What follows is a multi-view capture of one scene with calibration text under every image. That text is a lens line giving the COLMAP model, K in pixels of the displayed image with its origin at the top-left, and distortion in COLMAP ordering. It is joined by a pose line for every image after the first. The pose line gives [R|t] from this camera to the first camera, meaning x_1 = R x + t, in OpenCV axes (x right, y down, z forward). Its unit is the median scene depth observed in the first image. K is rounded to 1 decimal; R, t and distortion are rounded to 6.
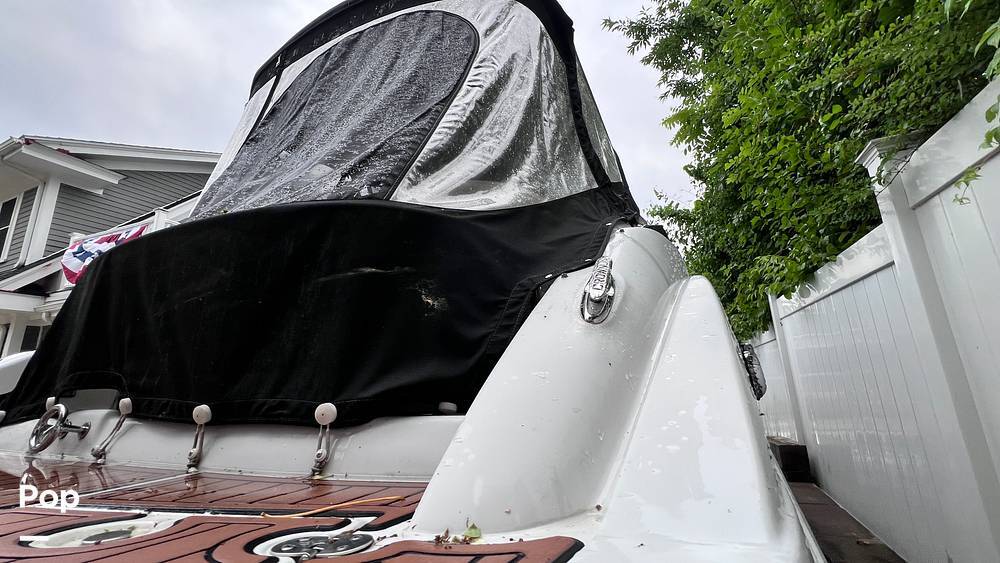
lens RADIAL K [[403.8, 0, 502.5], [0, 403.8, 281.3], [0, 0, 1]] dist [-0.001148, 0.000107]
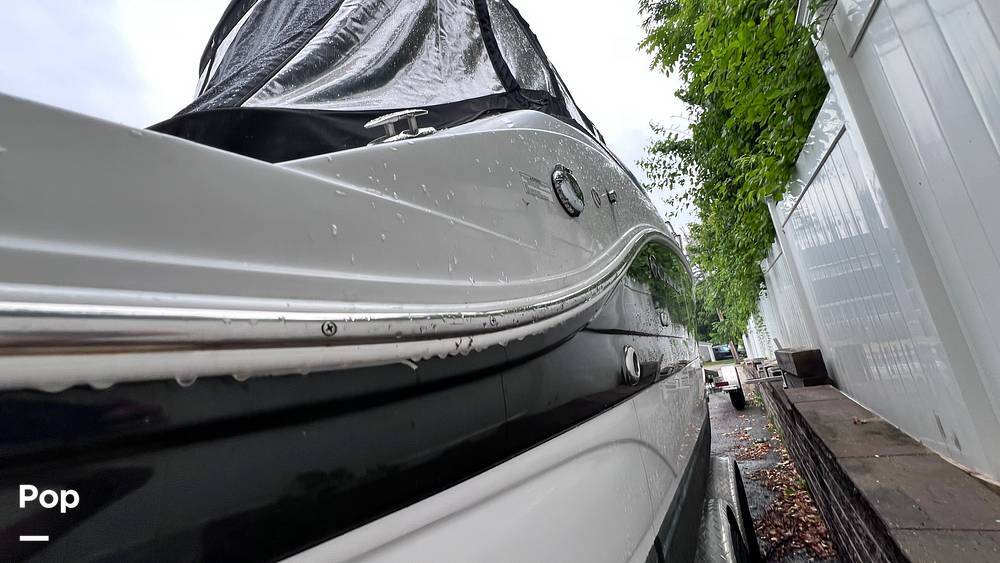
lens RADIAL K [[403.8, 0, 502.5], [0, 403.8, 281.3], [0, 0, 1]] dist [-0.001148, 0.000107]
pose [[0.985067, -0.153313, -0.078347, 0.164734], [0.157651, 0.986097, 0.052529, 0.120782], [0.069204, -0.064096, 0.995541, -0.014213]]
